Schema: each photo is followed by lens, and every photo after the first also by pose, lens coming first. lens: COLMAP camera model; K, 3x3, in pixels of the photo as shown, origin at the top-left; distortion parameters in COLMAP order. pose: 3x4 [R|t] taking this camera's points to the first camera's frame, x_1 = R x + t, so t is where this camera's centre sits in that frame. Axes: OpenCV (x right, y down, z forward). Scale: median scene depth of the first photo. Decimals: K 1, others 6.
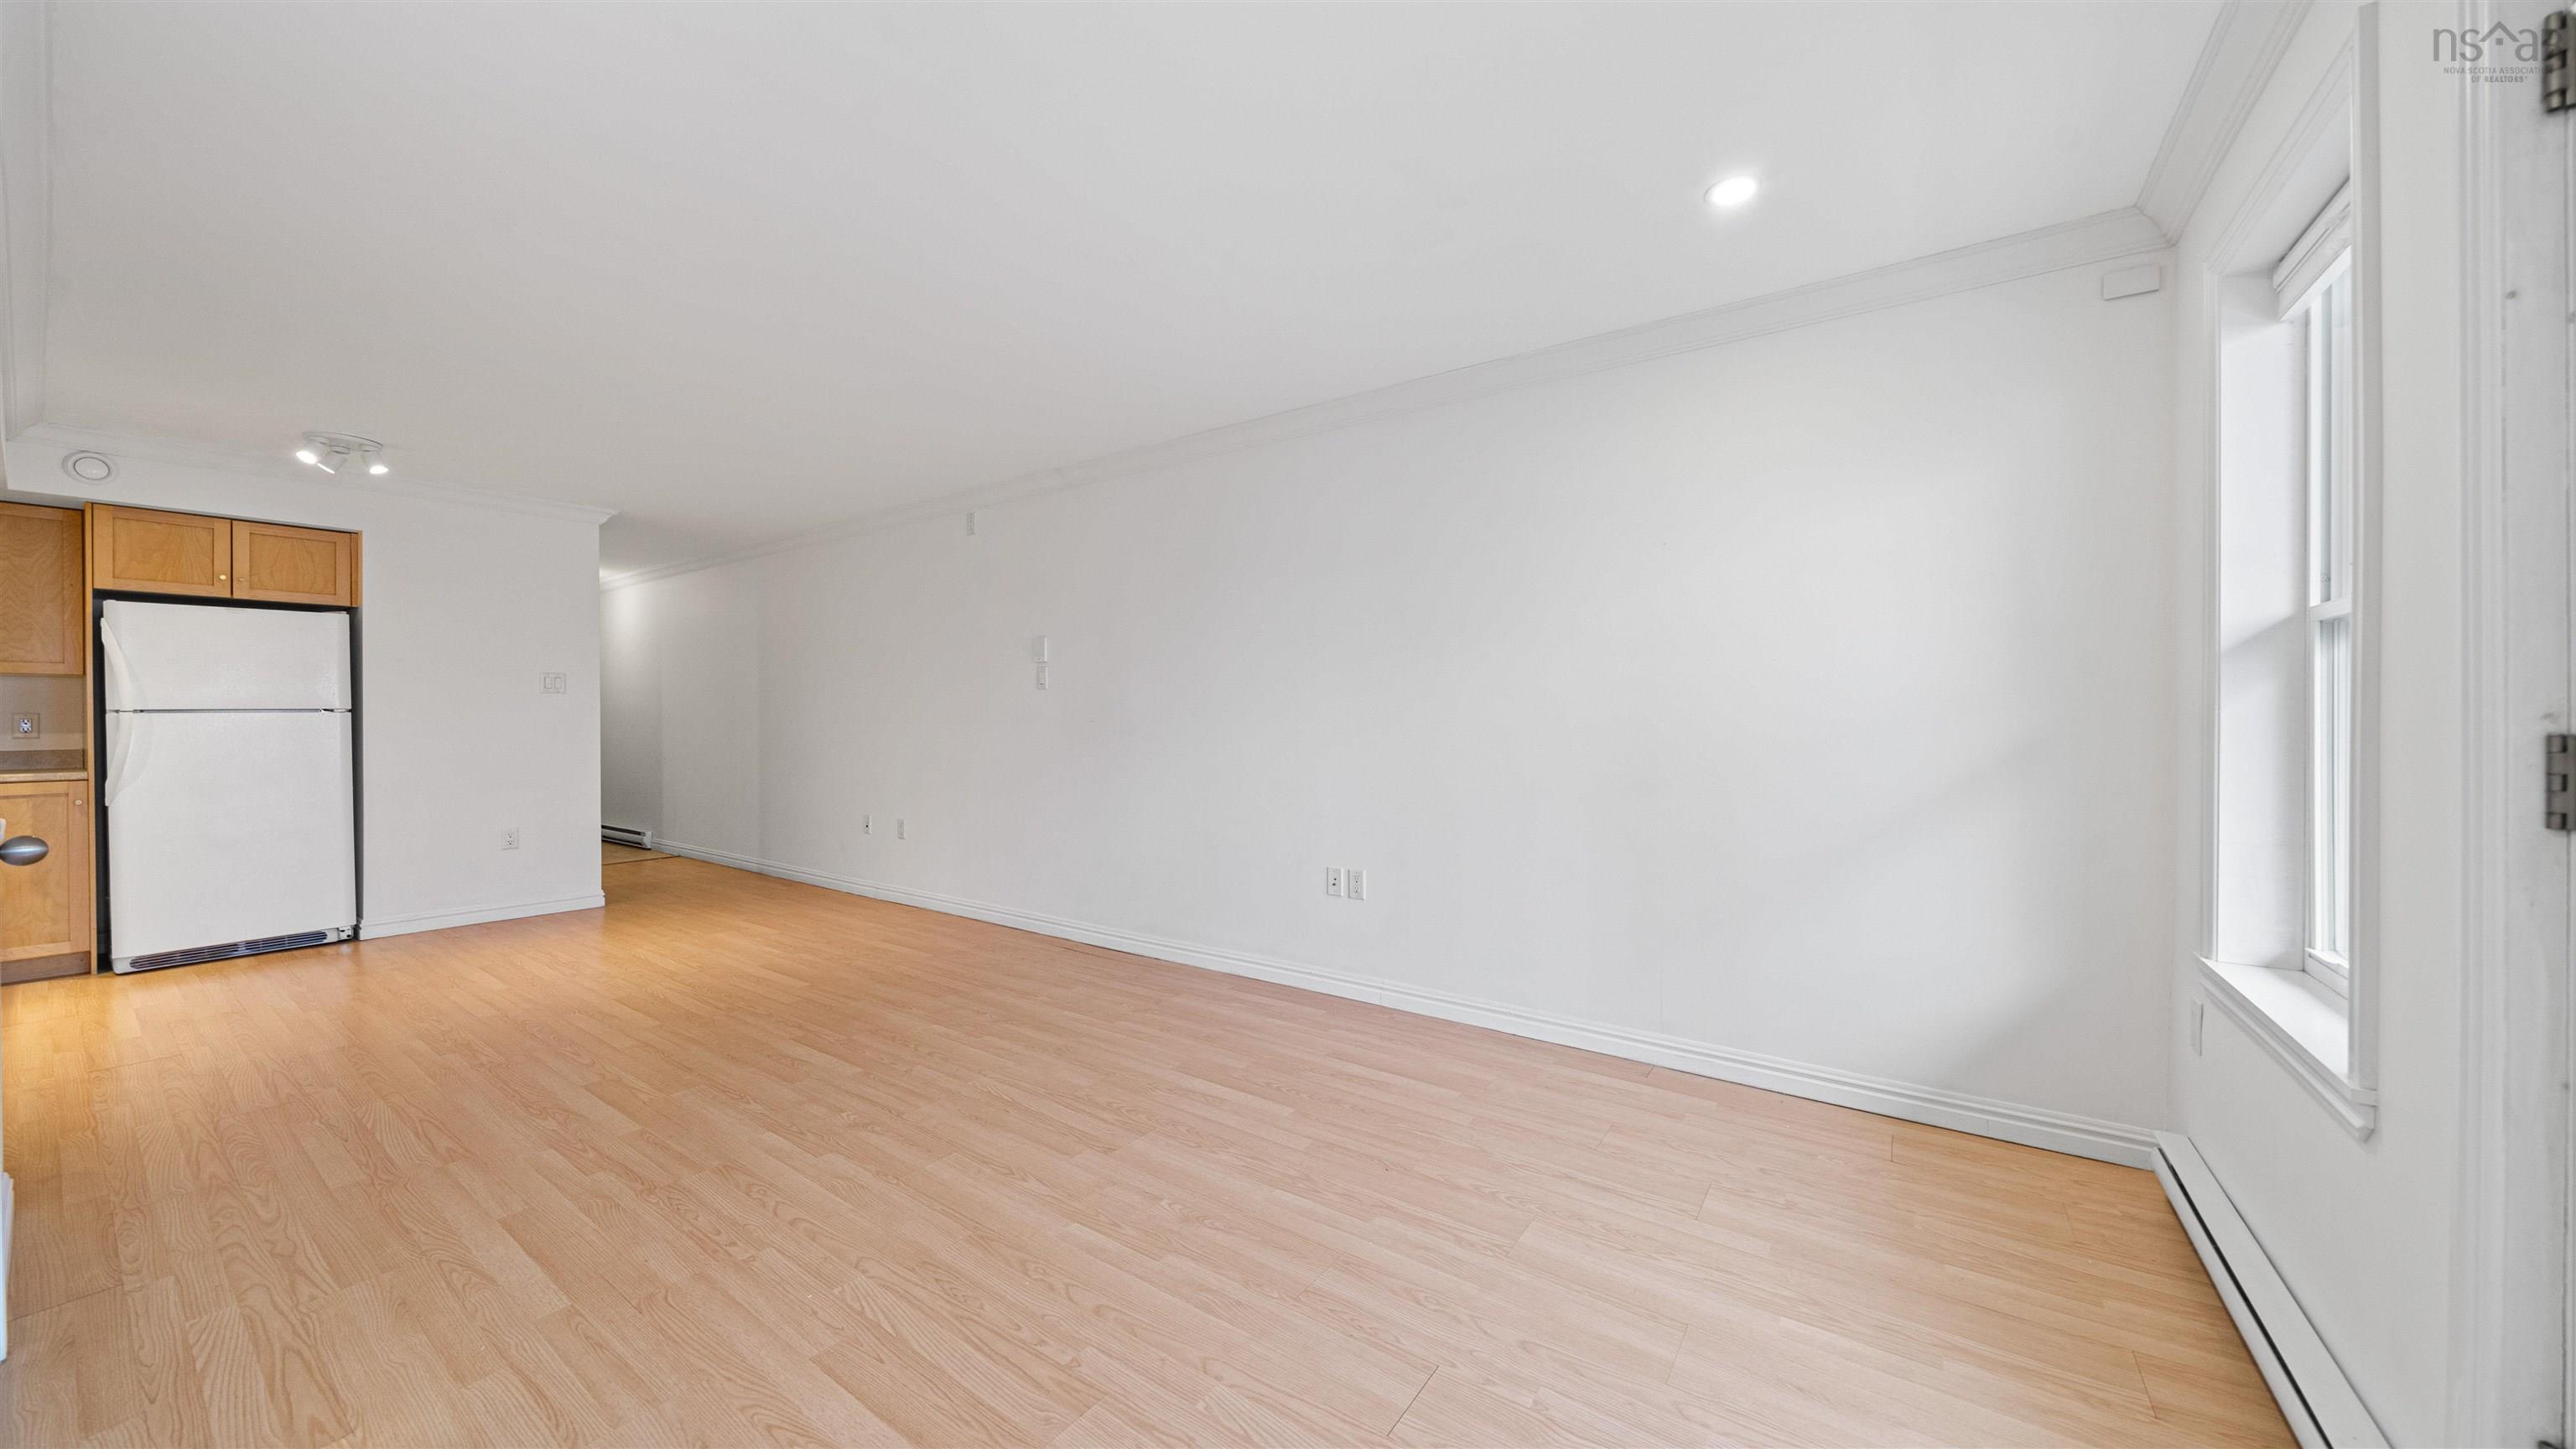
lens RADIAL K [[887.4, 0, 1280.6], [0, 887.4, 717.5], [0, 0, 1]] dist [0.000469, 0.000041]
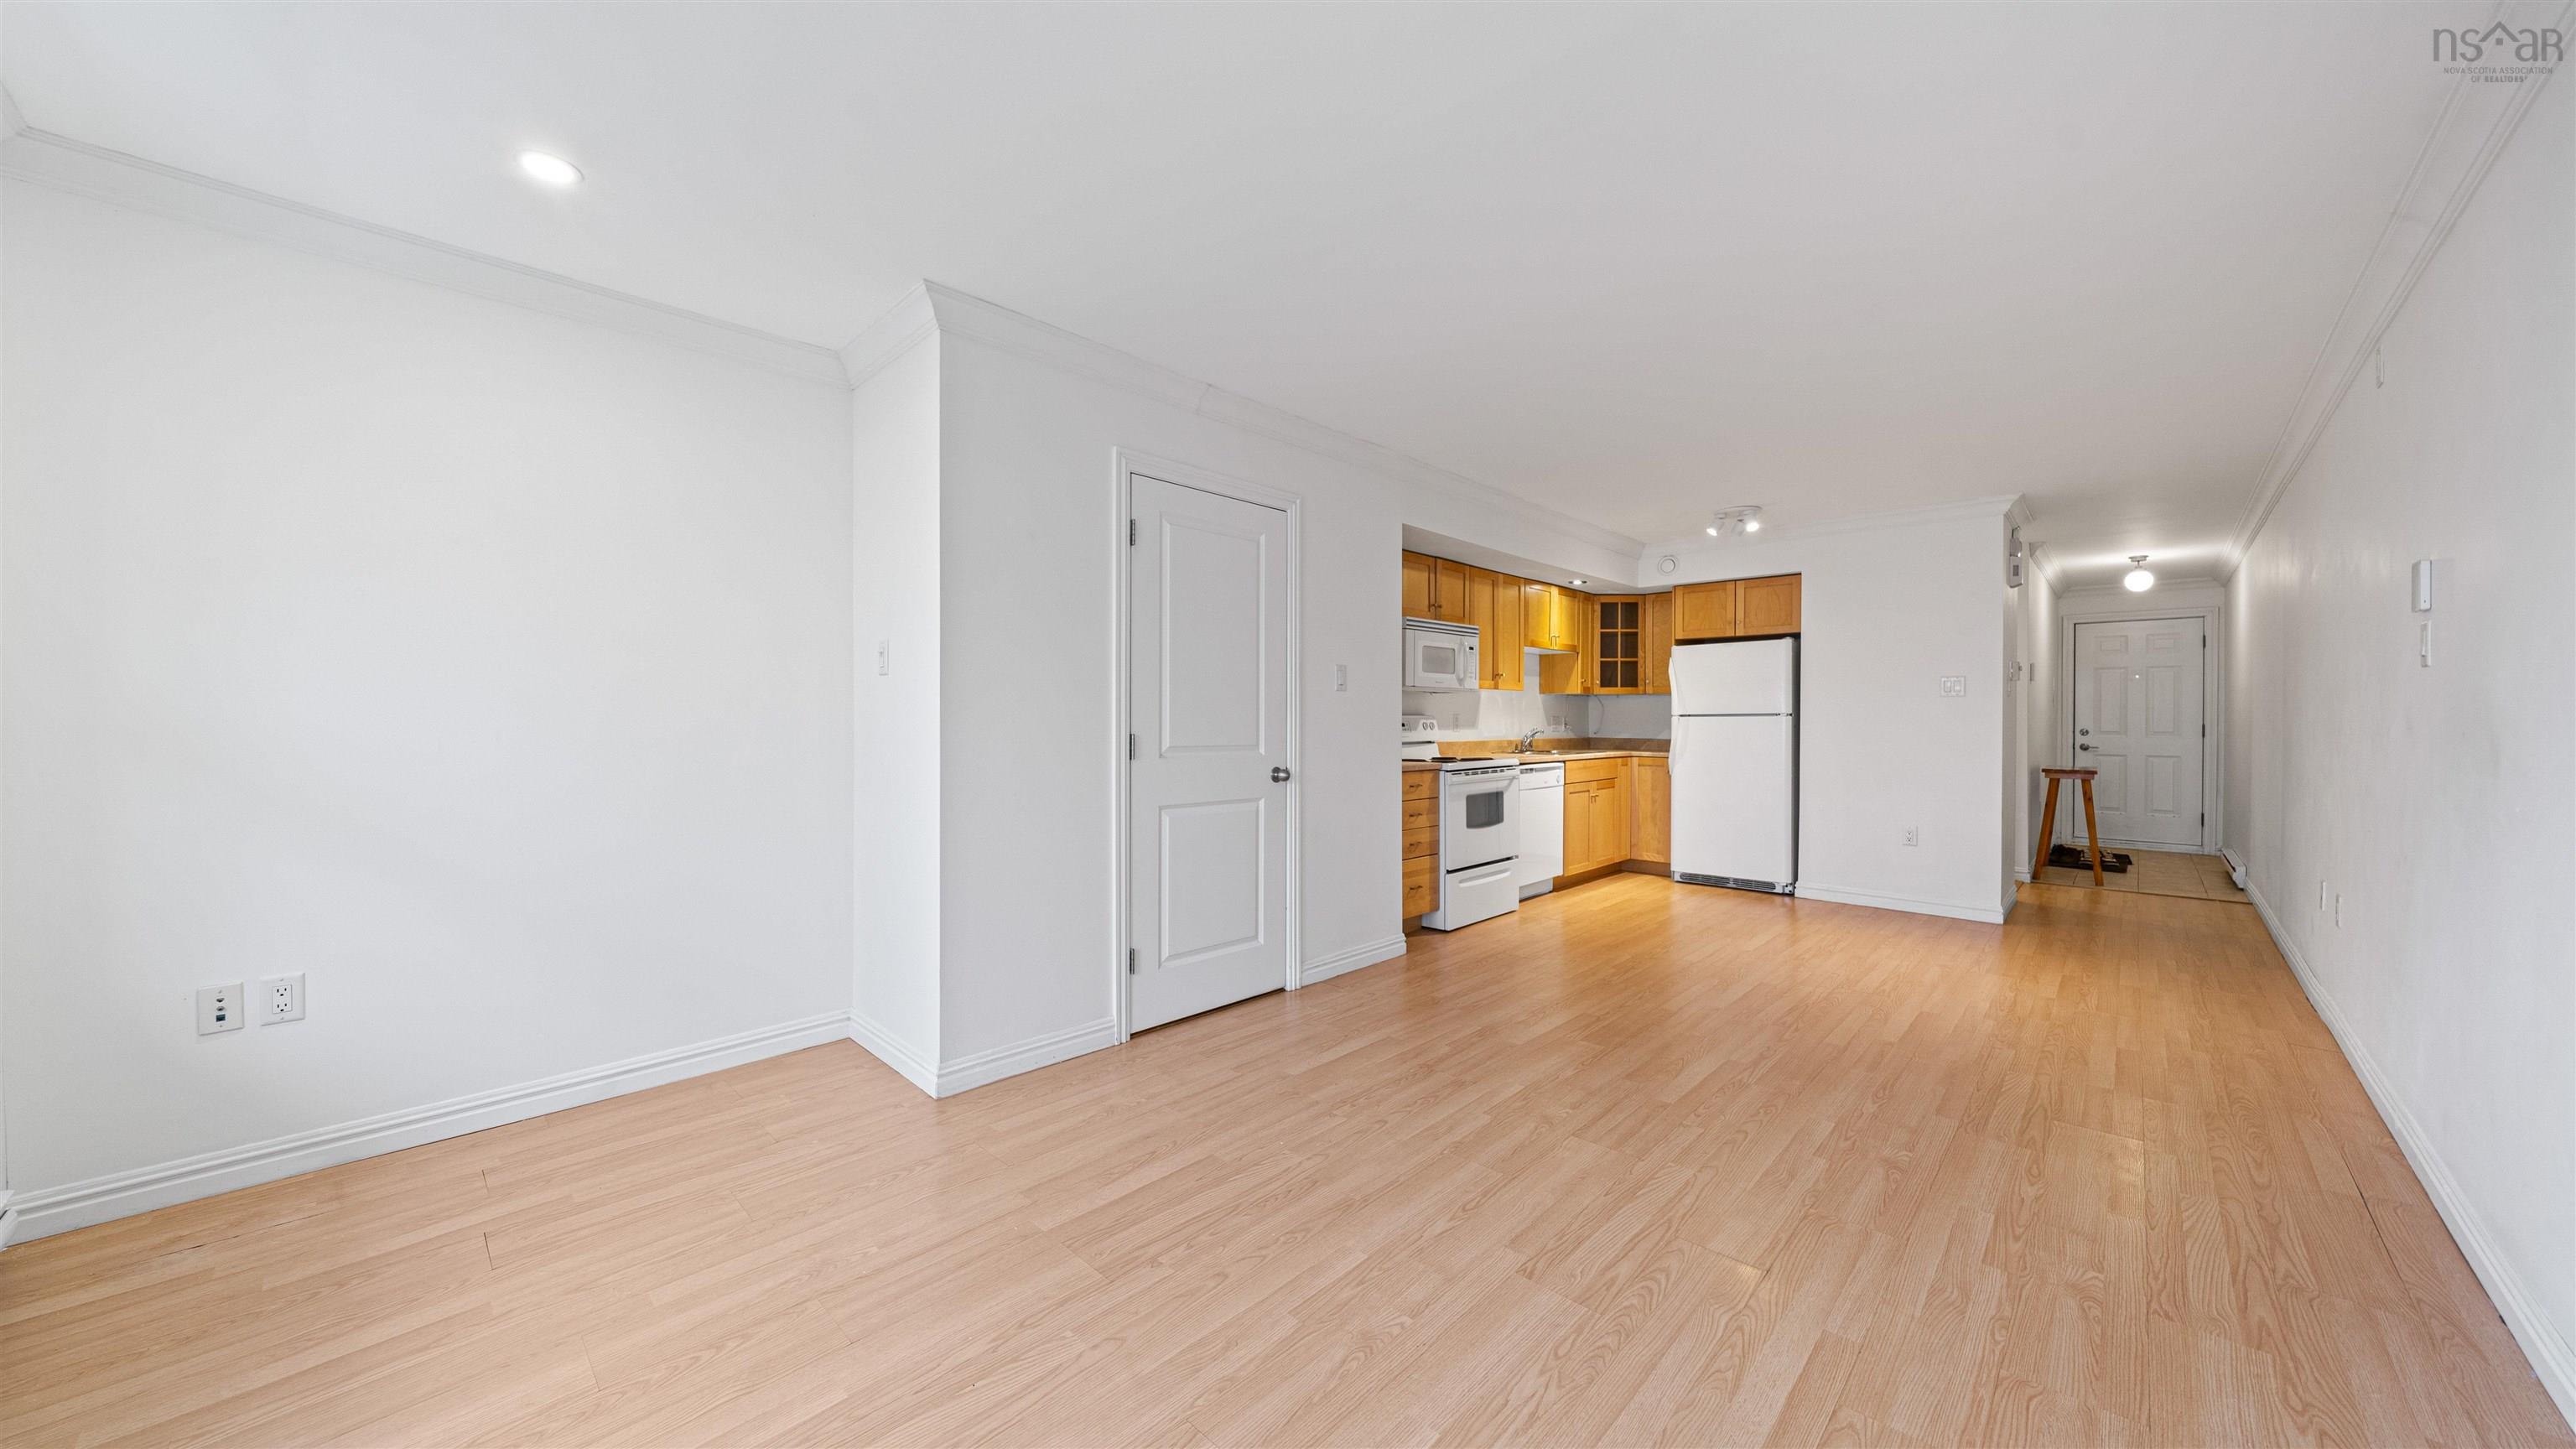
lens RADIAL K [[887.4, 0, 1280.6], [0, 887.4, 717.5], [0, 0, 1]] dist [0.000469, 0.000041]
pose [[-0.150511, -0.000280, -0.988608, 0.420383], [-0.004326, 0.999991, 0.000376, -0.001339], [0.988599, 0.004333, -0.150510, 0.616450]]
